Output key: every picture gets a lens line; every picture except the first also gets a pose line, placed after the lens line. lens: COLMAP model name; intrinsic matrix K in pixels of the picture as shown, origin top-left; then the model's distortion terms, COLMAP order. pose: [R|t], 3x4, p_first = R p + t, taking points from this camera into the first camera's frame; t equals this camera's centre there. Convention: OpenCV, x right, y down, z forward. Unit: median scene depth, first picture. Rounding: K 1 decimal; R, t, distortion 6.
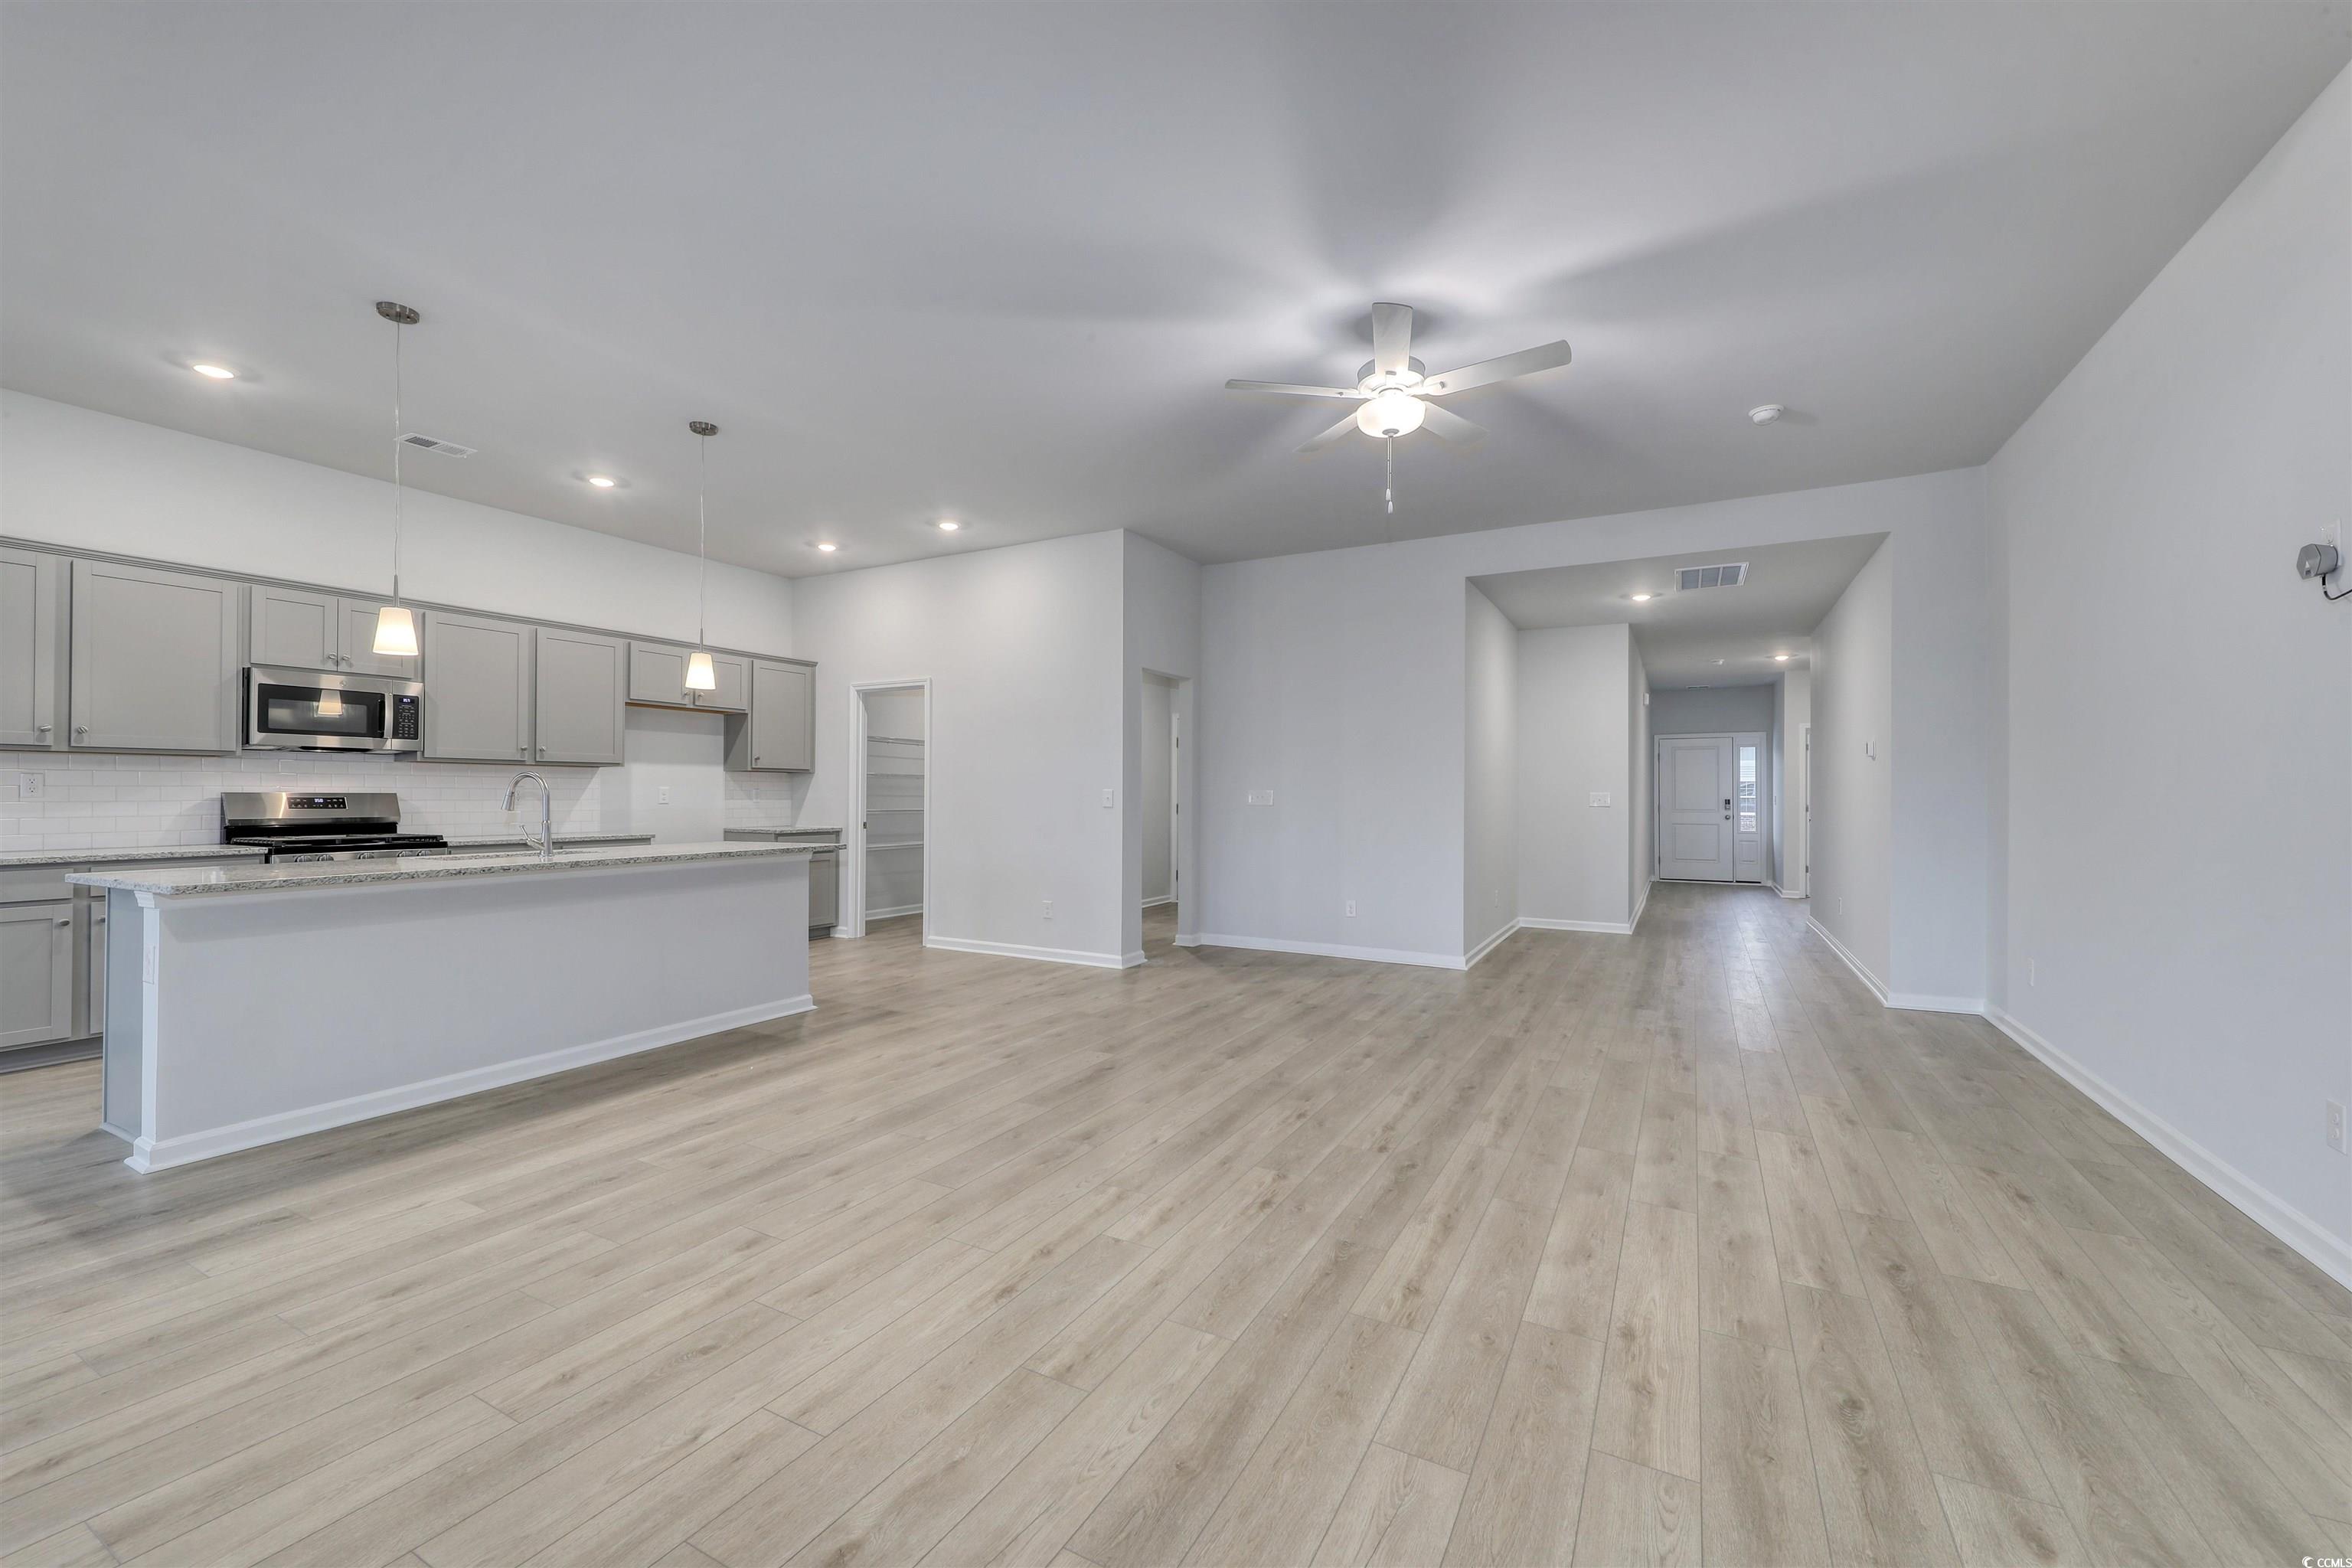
lens RADIAL K [[942.0, 0, 1171.1], [0, 942.0, 790.4], [0, 0, 1]] dist [0.002813, -0.000243]
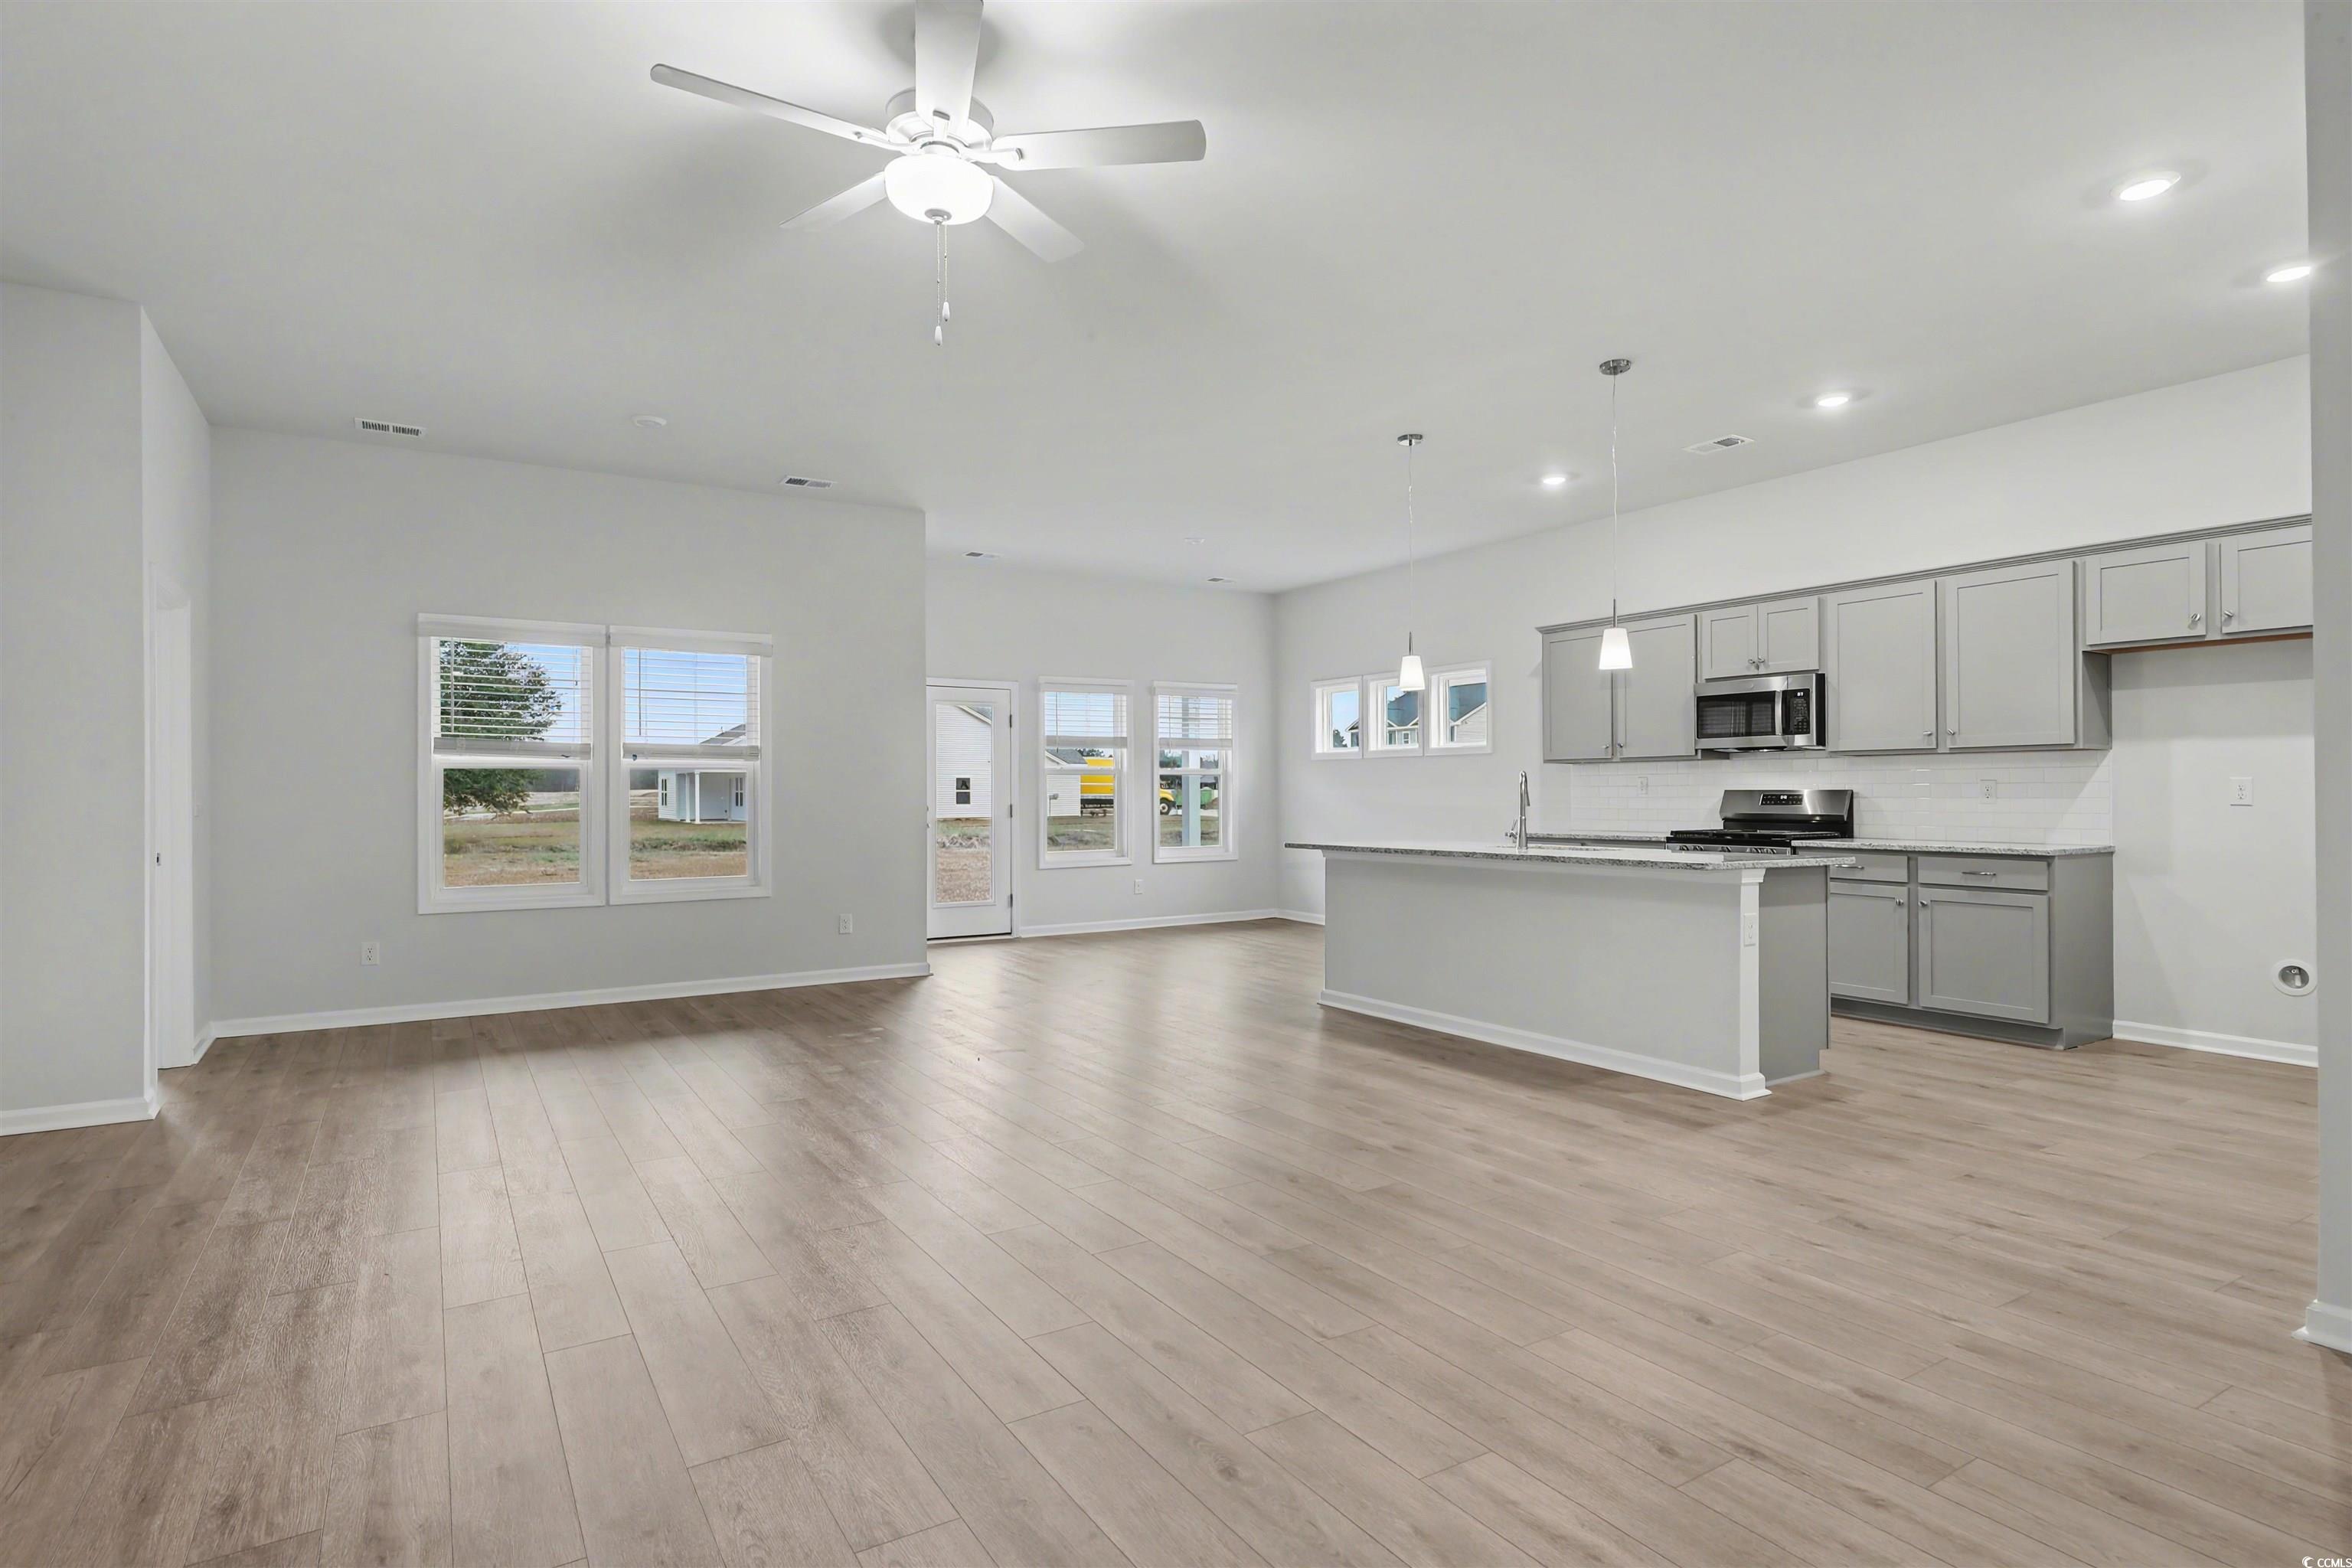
lens RADIAL K [[1212.7, 0, 1176.0], [0, 1212.7, 784.0], [0, 0, 1]] dist [0.005661, -0.000372]
pose [[-0.487771, -0.005498, -0.872954, 0.680049], [0.007867, 0.999912, -0.010694, 0.006075], [0.872936, -0.012084, -0.487685, 1.204881]]
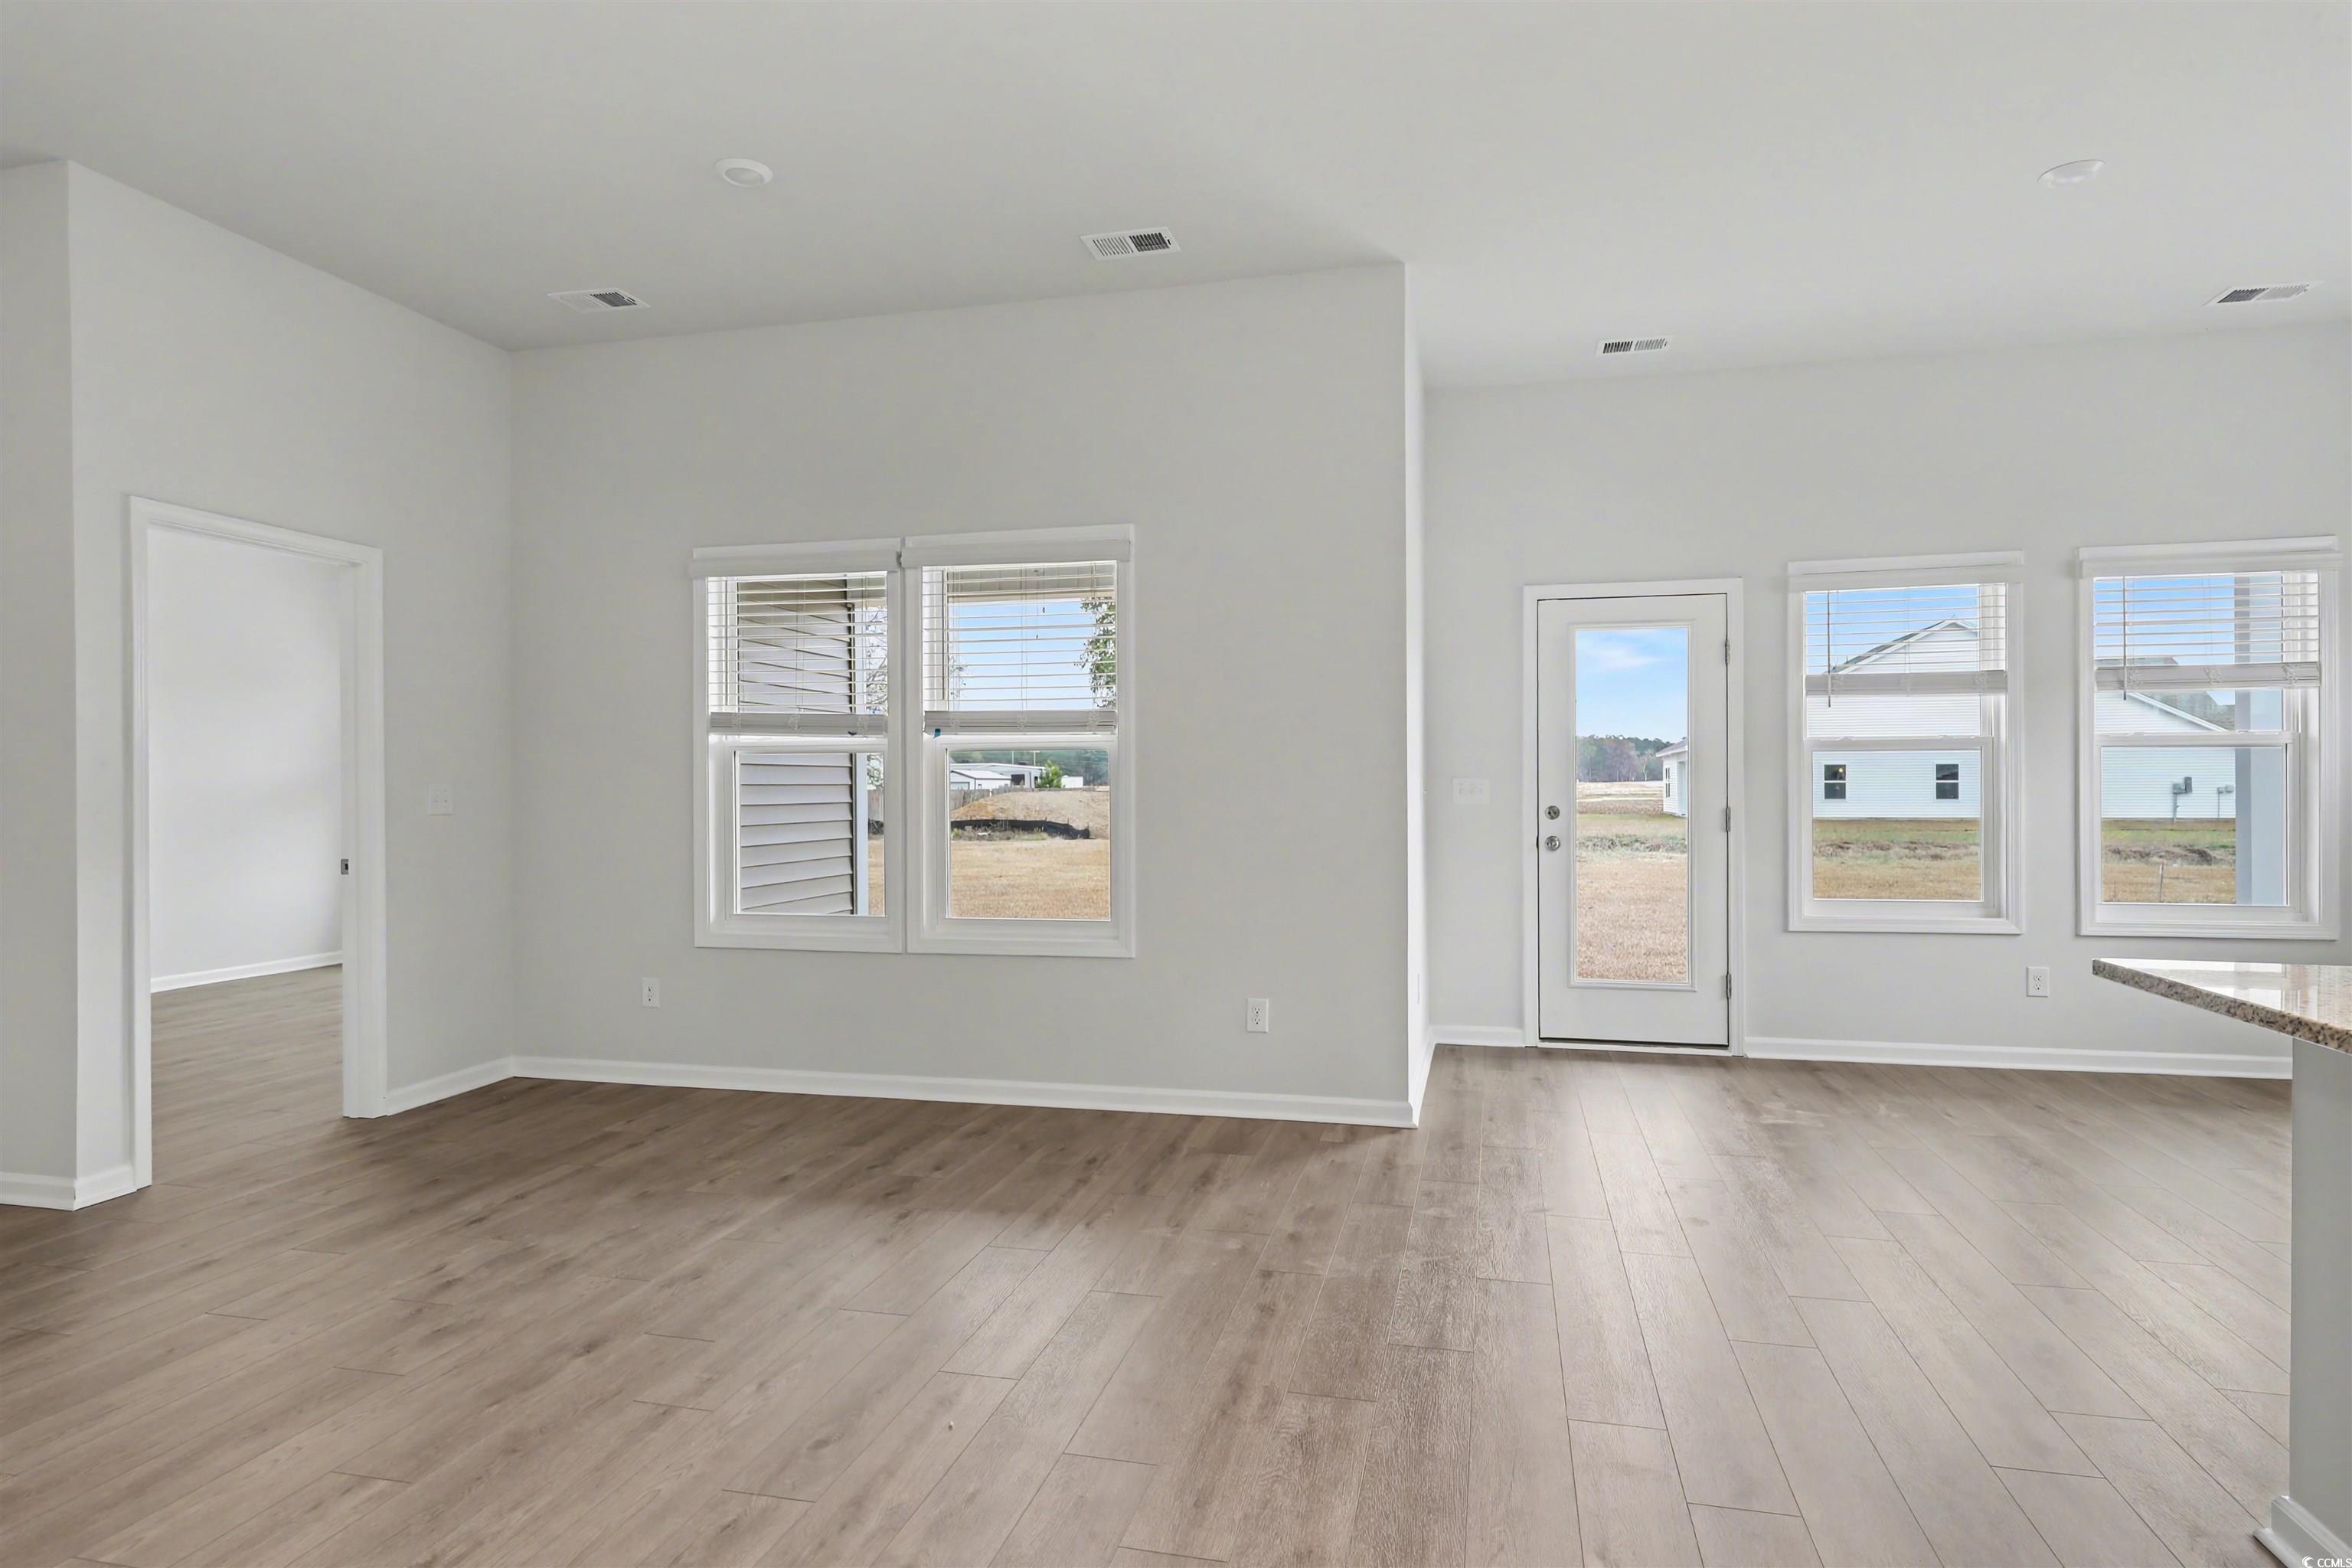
lens RADIAL K [[1310.0, 0, 1171.6], [0, 1310.0, 784.8], [0, 0, 1]] dist [0.005313, 0.000604]
pose [[-0.966365, 0.000929, -0.257171, -0.215518], [0.002730, 0.999974, -0.006646, 0.002551], [0.257158, -0.007125, -0.966343, 0.974432]]
